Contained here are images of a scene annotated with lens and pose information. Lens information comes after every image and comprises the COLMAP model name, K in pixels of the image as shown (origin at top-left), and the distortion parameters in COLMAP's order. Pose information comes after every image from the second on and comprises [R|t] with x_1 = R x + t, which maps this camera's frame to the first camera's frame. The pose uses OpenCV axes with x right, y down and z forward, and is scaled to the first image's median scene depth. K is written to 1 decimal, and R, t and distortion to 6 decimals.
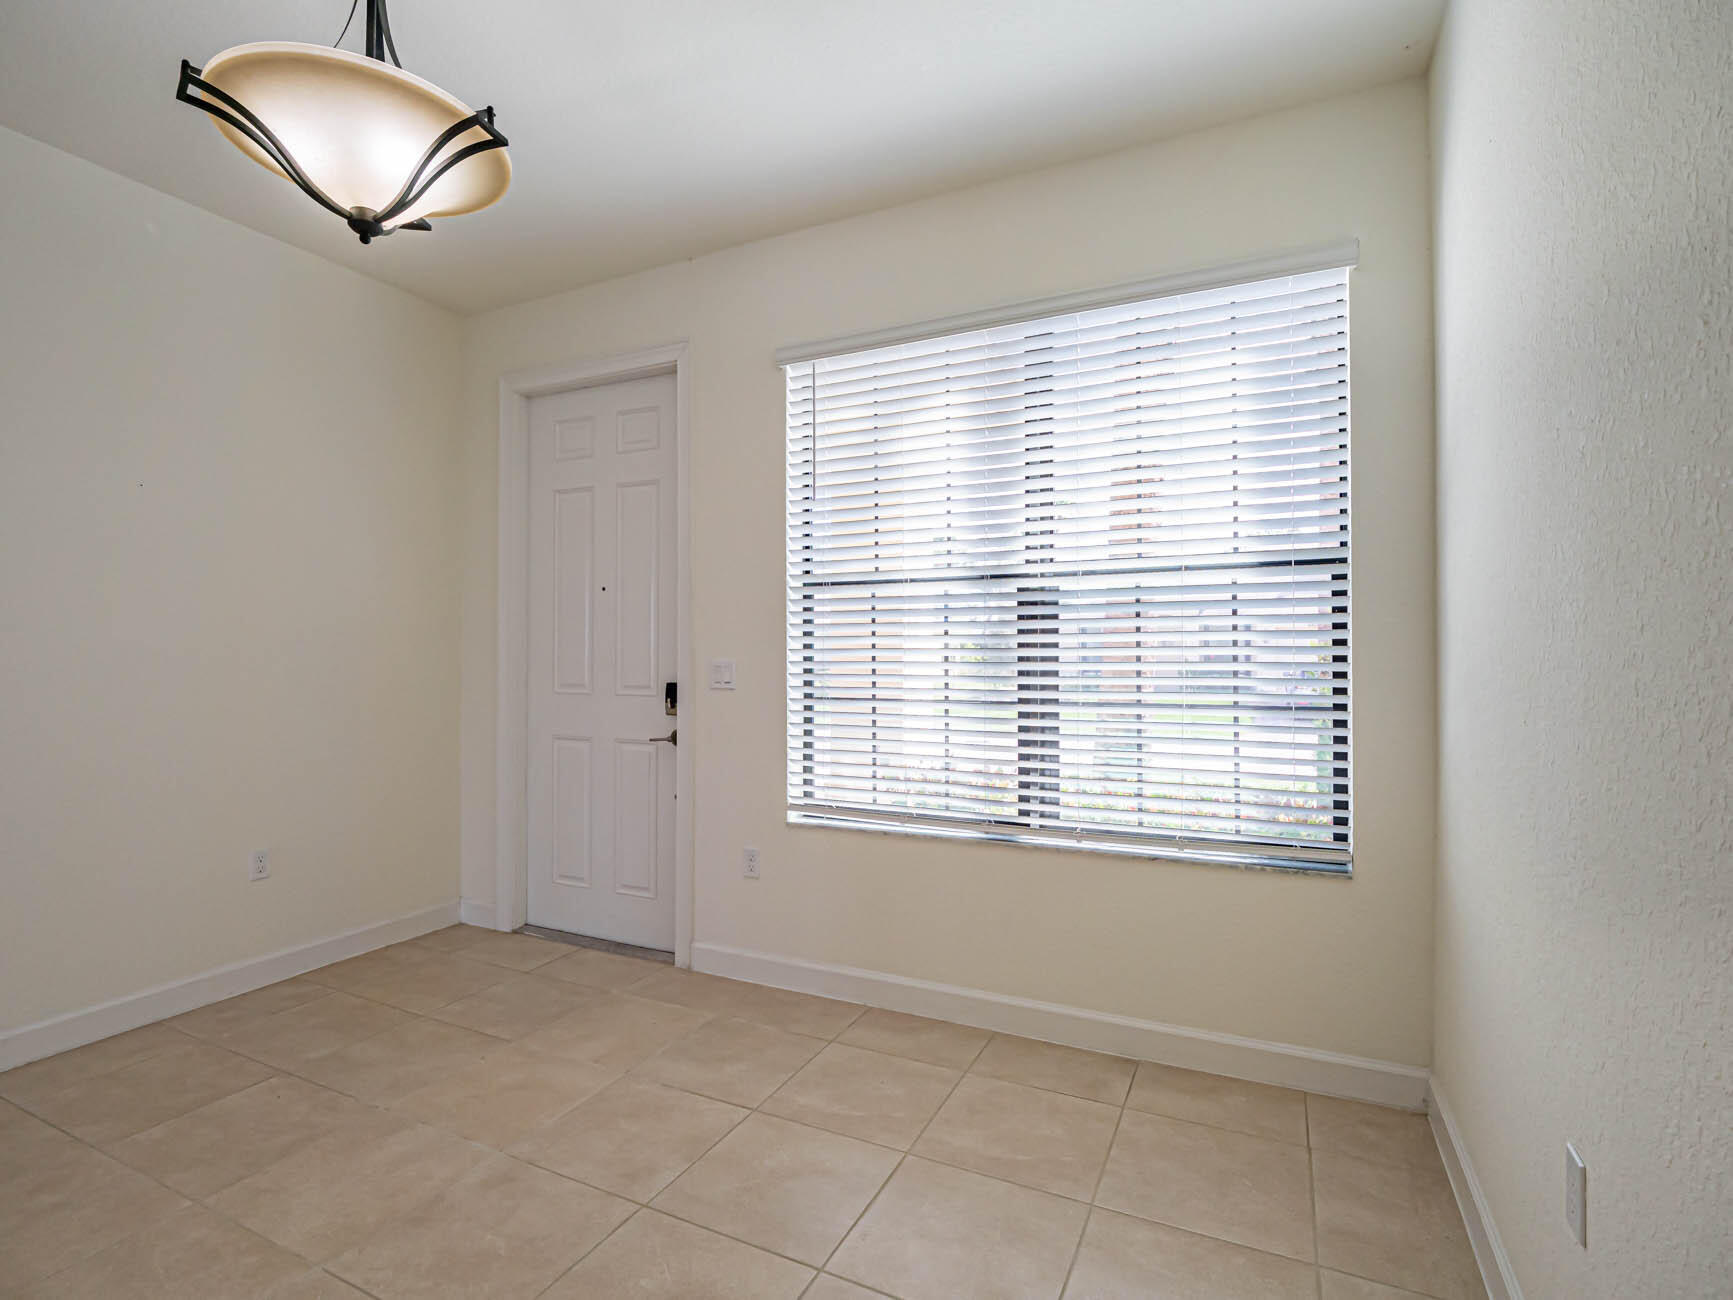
lens RADIAL K [[851.6, 0, 866.5], [0, 851.6, 650.0], [0, 0, 1]] dist [-0.009829, -0.000454]
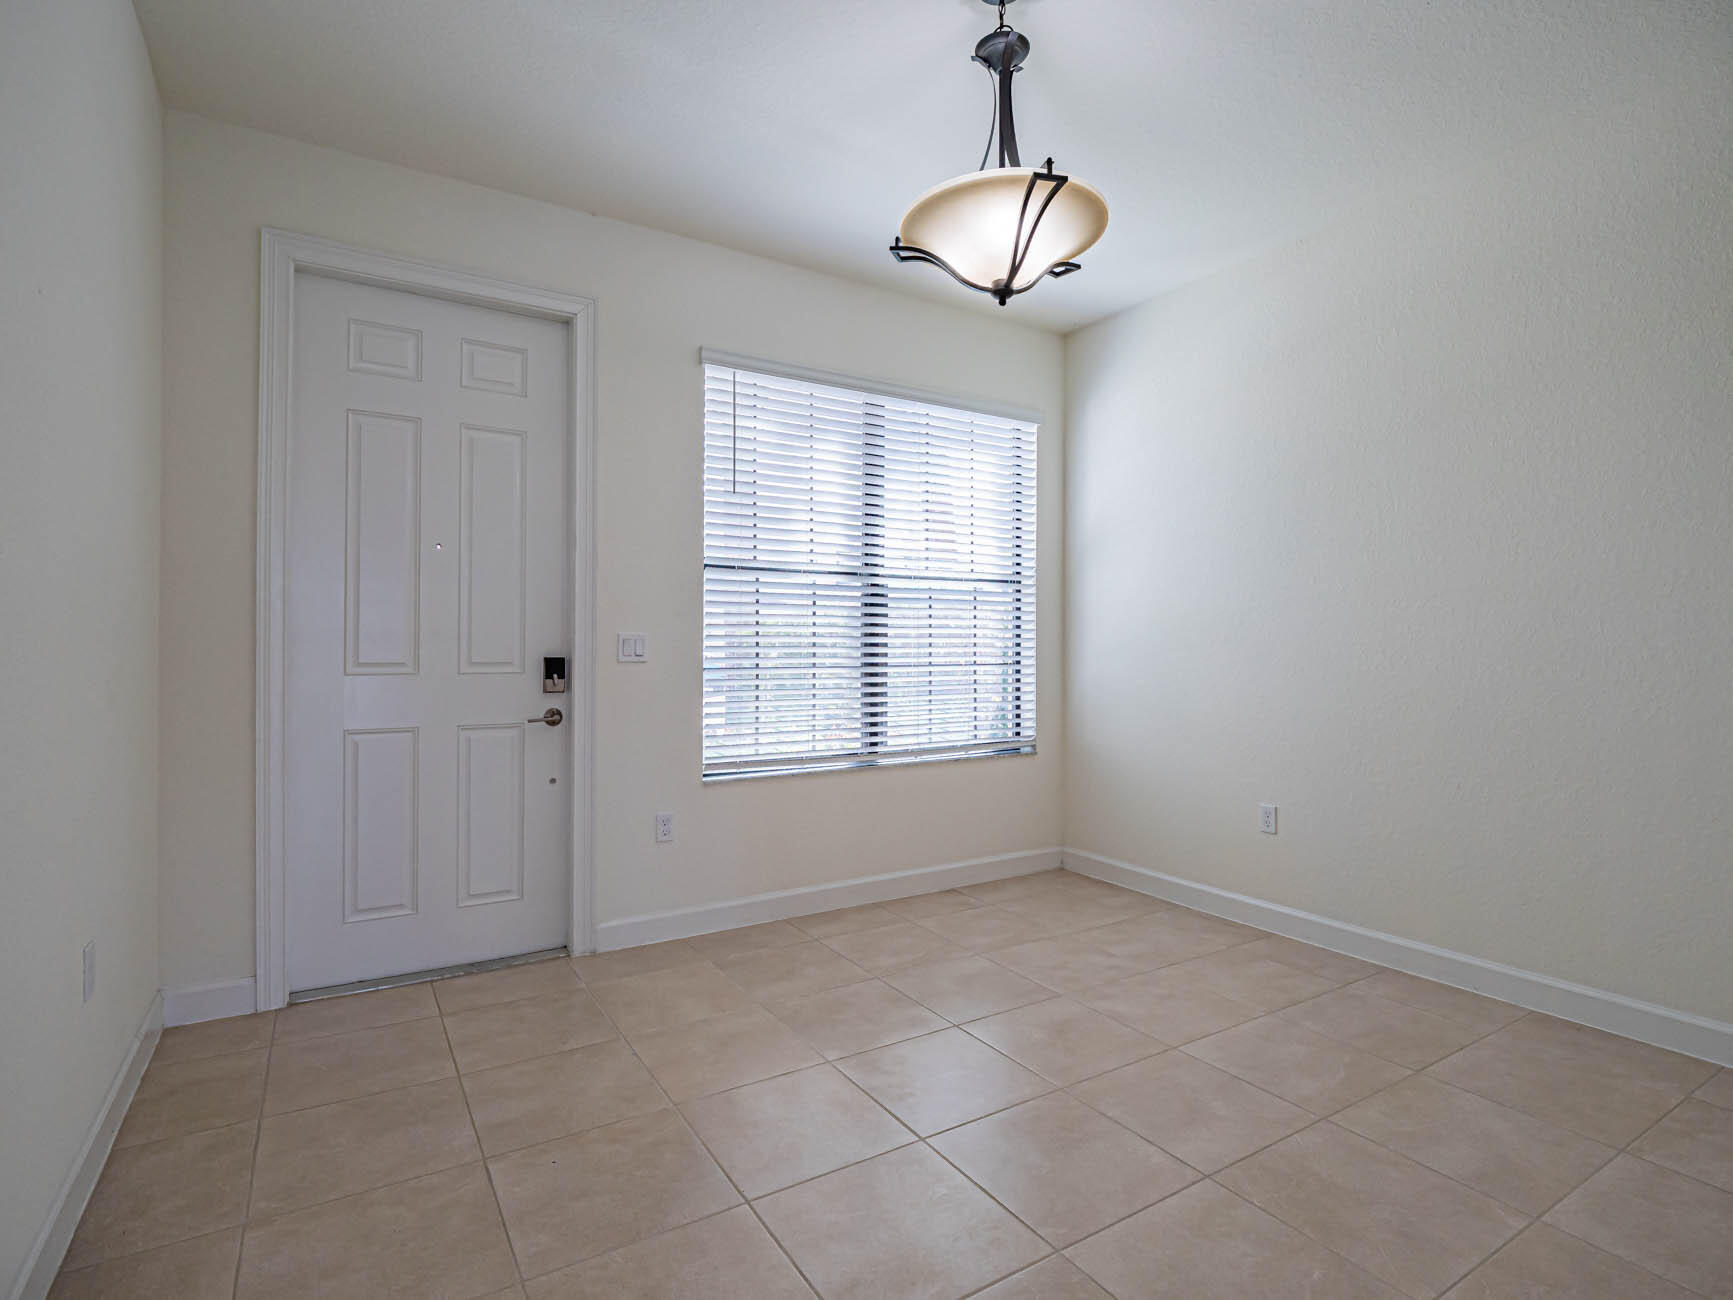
lens RADIAL K [[851.6, 0, 866.5], [0, 851.6, 650.0], [0, 0, 1]] dist [-0.009829, -0.000454]
pose [[0.534794, -0.000849, 0.844982, -0.990889], [-0.005782, 0.999972, 0.004664, 0.028879], [-0.844963, -0.007380, 0.534775, 0.260313]]
